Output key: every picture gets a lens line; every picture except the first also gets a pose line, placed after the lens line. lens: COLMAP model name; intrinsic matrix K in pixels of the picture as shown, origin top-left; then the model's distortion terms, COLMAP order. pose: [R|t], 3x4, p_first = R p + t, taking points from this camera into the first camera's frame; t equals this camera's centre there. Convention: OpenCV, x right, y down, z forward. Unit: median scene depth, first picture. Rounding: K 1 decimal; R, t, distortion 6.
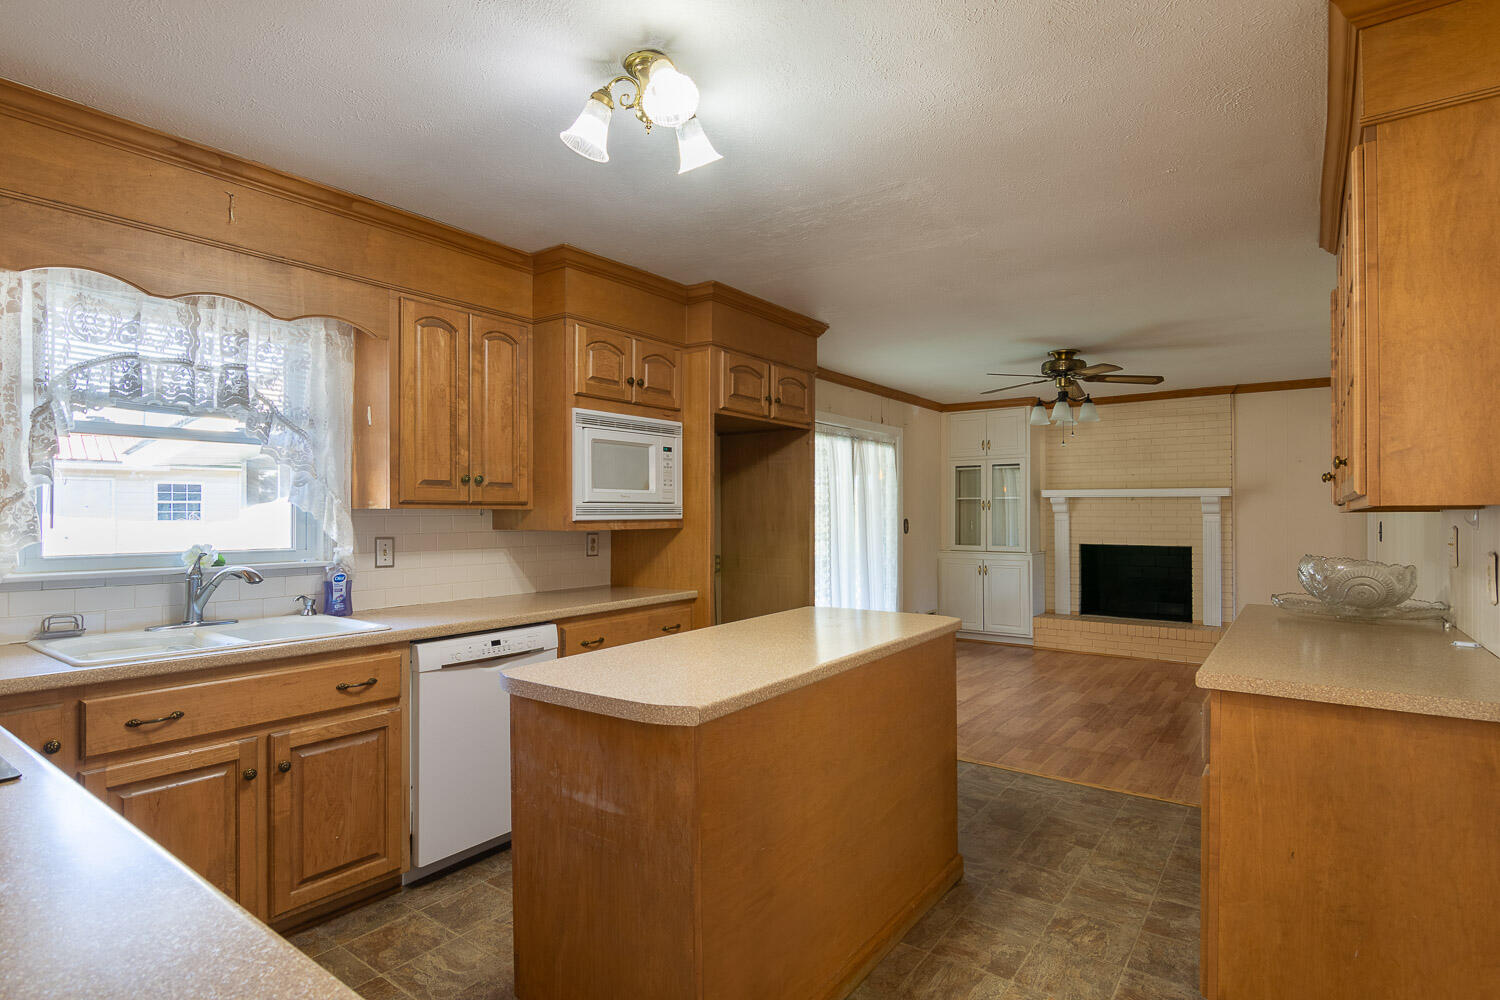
lens RADIAL K [[764.4, 0, 756.1], [0, 764.4, 510.5], [0, 0, 1]] dist [-0.001114, -0.000383]
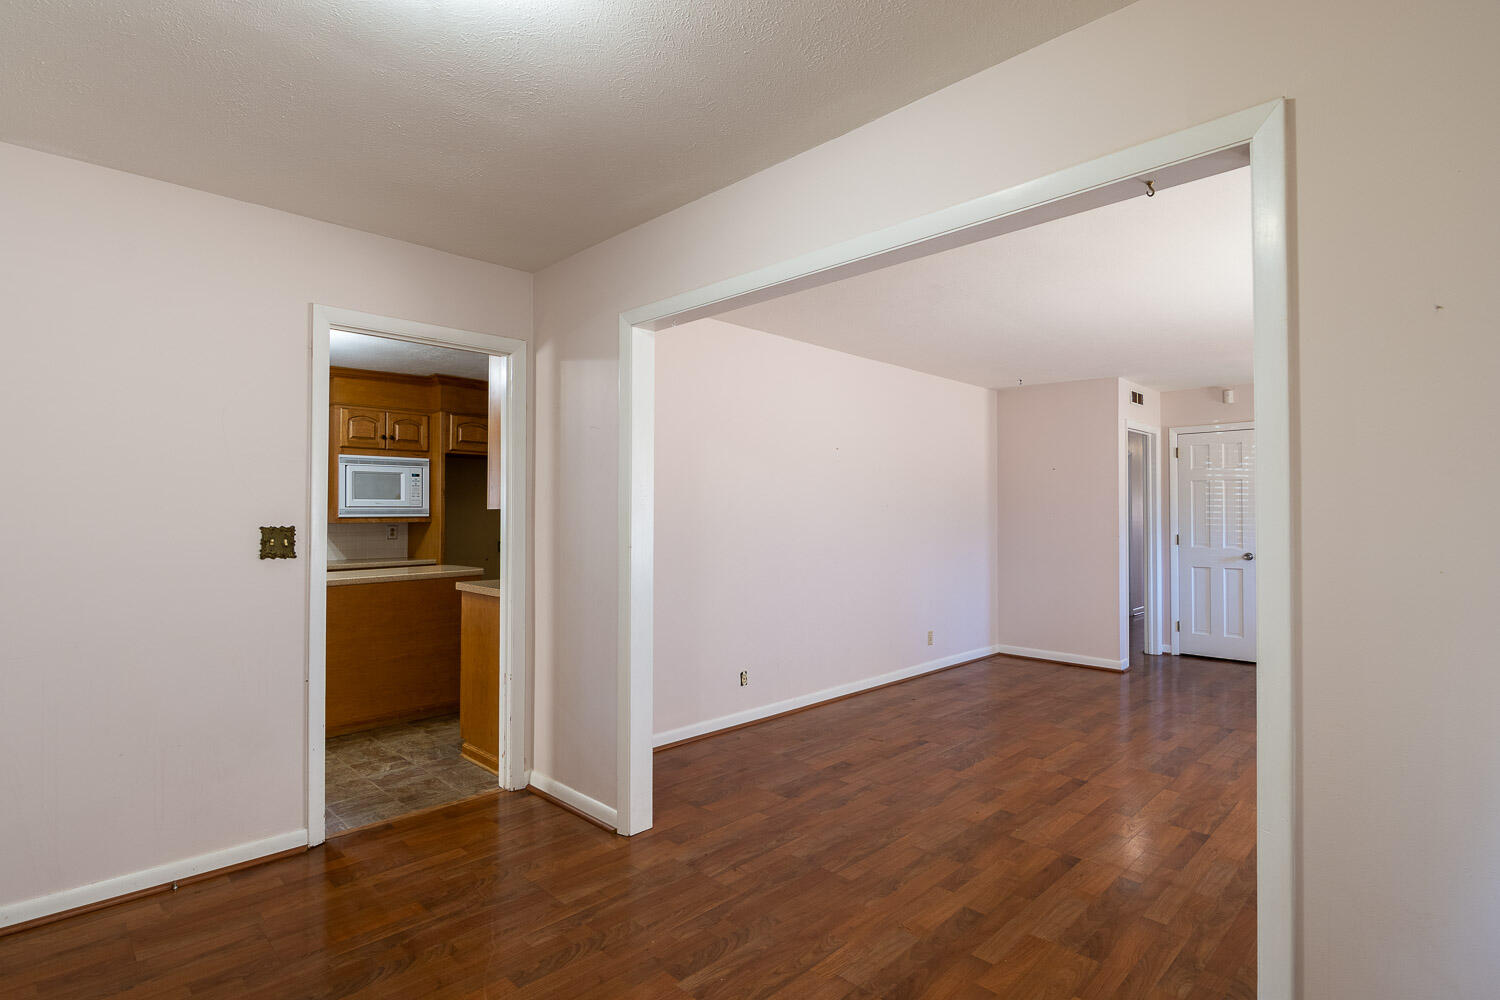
lens RADIAL K [[752.8, 0, 750.0], [0, 752.8, 500.0], [0, 0, 1]] dist [-0.000730, -0.000138]
pose [[0.988782, -0.000039, -0.149363, 0.614036], [-0.001694, 0.999933, -0.011478, -0.005448], [0.149354, 0.011602, 0.988716, -0.378447]]
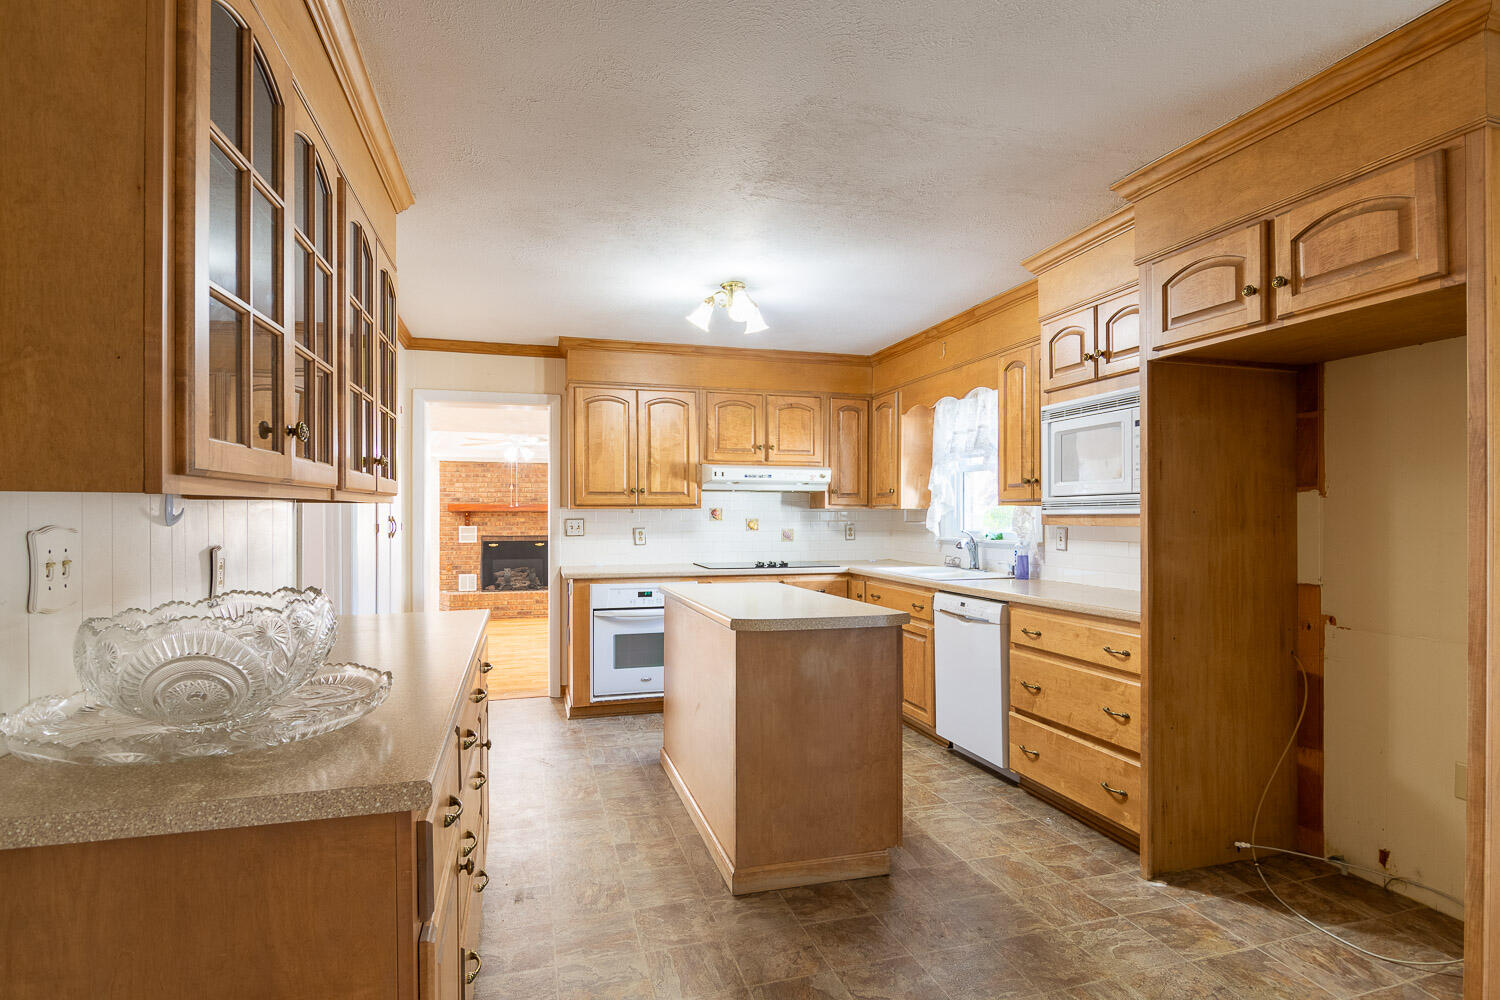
lens RADIAL K [[764.4, 0, 756.1], [0, 764.4, 510.5], [0, 0, 1]] dist [-0.001114, -0.000383]
pose [[-0.604086, 0.000432, -0.796919, 0.515118], [0.006787, 0.999966, -0.004602, 0.006016], [0.796891, -0.008189, -0.604068, 0.821804]]
